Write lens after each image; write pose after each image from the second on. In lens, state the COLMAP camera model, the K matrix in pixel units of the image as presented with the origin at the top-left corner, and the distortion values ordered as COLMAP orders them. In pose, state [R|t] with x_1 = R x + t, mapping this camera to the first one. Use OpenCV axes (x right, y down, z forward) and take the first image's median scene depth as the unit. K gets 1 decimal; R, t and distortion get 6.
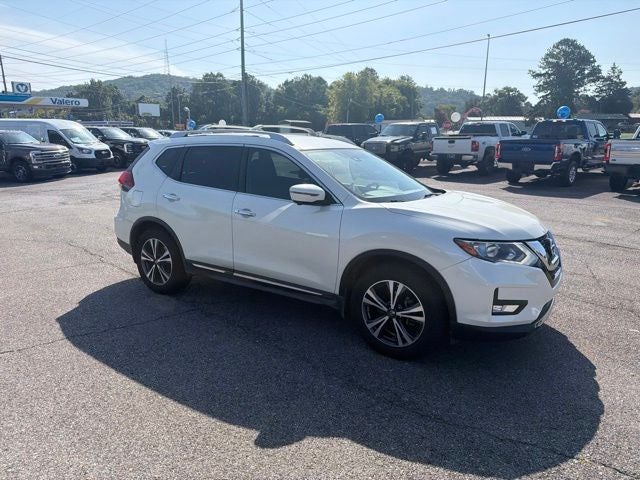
lens RADIAL K [[449.5, 0, 321.0], [0, 449.5, 241.0], [0, 0, 1]] dist [0.030066, -0.044701]
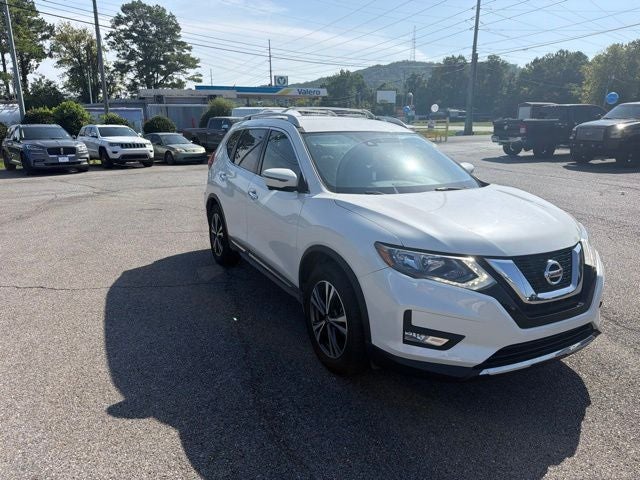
lens RADIAL K [[449.5, 0, 321.6], [0, 449.5, 243.6], [0, 0, 1]] dist [0.030066, -0.044701]
pose [[0.878683, 0.120317, -0.461995, 0.361218], [-0.103796, 0.992719, 0.061120, -0.025635], [0.465985, -0.005752, 0.884774, 0.144202]]
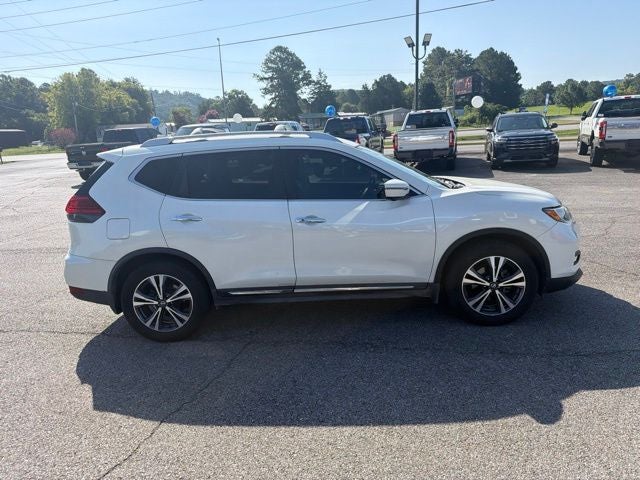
lens RADIAL K [[449.5, 0, 321.1], [0, 449.5, 243.5], [0, 0, 1]] dist [0.030066, -0.044701]
pose [[0.846066, -0.172649, 0.504345, -0.500305], [0.172911, 0.983829, 0.046721, -0.045032], [-0.504255, 0.047678, 0.862237, 0.168455]]
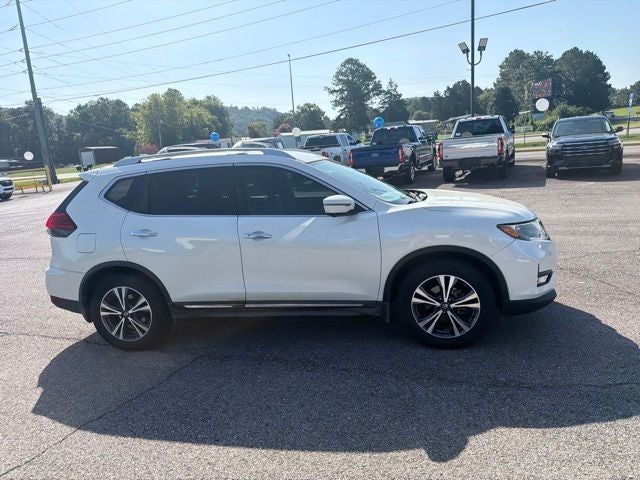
lens RADIAL K [[449.5, 0, 321.7], [0, 449.5, 239.8], [0, 0, 1]] dist [0.030066, -0.044701]
pose [[0.916622, -0.152553, 0.369503, -0.314089], [0.167619, 0.985812, -0.008807, -0.020387], [-0.362917, 0.070009, 0.929188, 0.081866]]
